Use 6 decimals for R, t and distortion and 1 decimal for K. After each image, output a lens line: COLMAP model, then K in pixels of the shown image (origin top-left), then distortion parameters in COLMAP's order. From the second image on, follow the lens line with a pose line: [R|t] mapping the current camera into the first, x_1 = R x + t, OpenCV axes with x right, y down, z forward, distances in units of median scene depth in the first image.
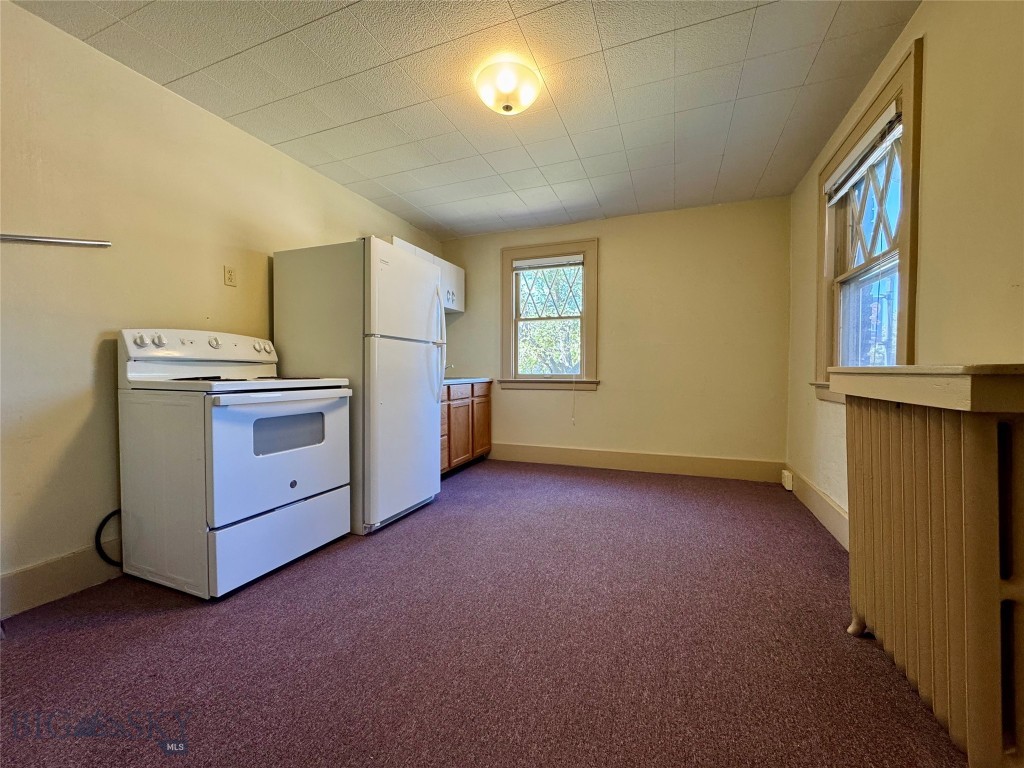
lens RADIAL K [[408.0, 0, 512.0], [0, 408.0, 384.0], [0, 0, 1]] dist [-0.010686, -0.000362]
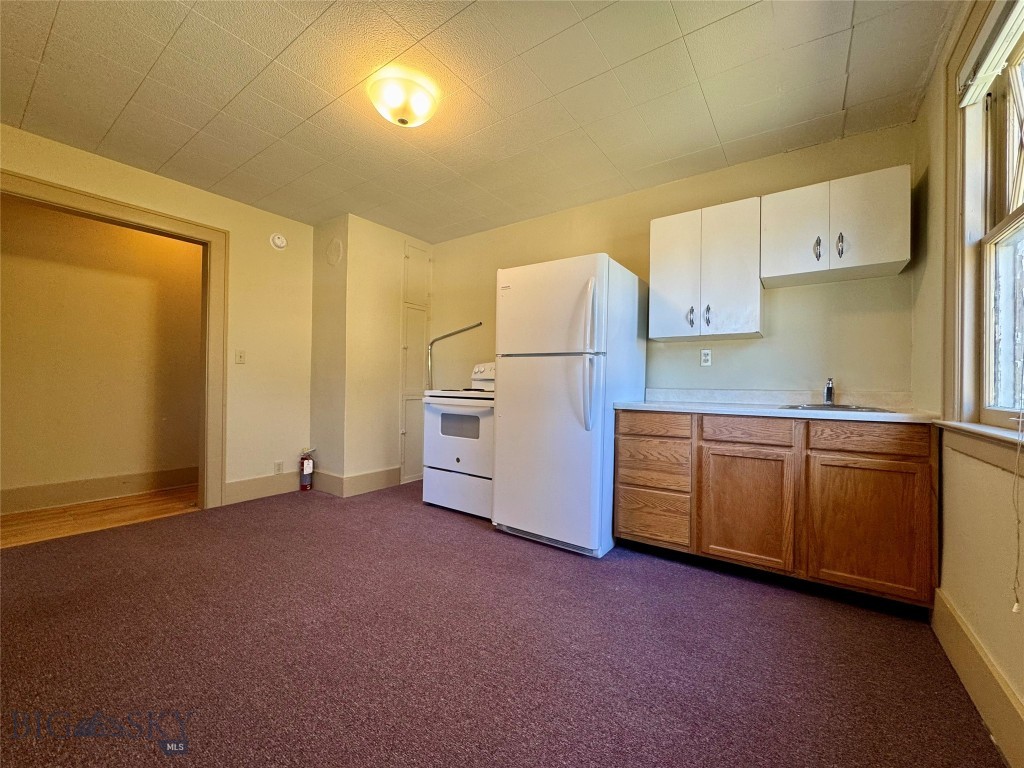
lens RADIAL K [[408.0, 0, 512.0], [0, 408.0, 384.0], [0, 0, 1]] dist [-0.010686, -0.000362]
pose [[-0.241596, -0.008977, -0.970335, 0.683904], [-0.050485, 0.998719, 0.003331, -0.040659], [0.969063, 0.049792, -0.241740, 1.182492]]
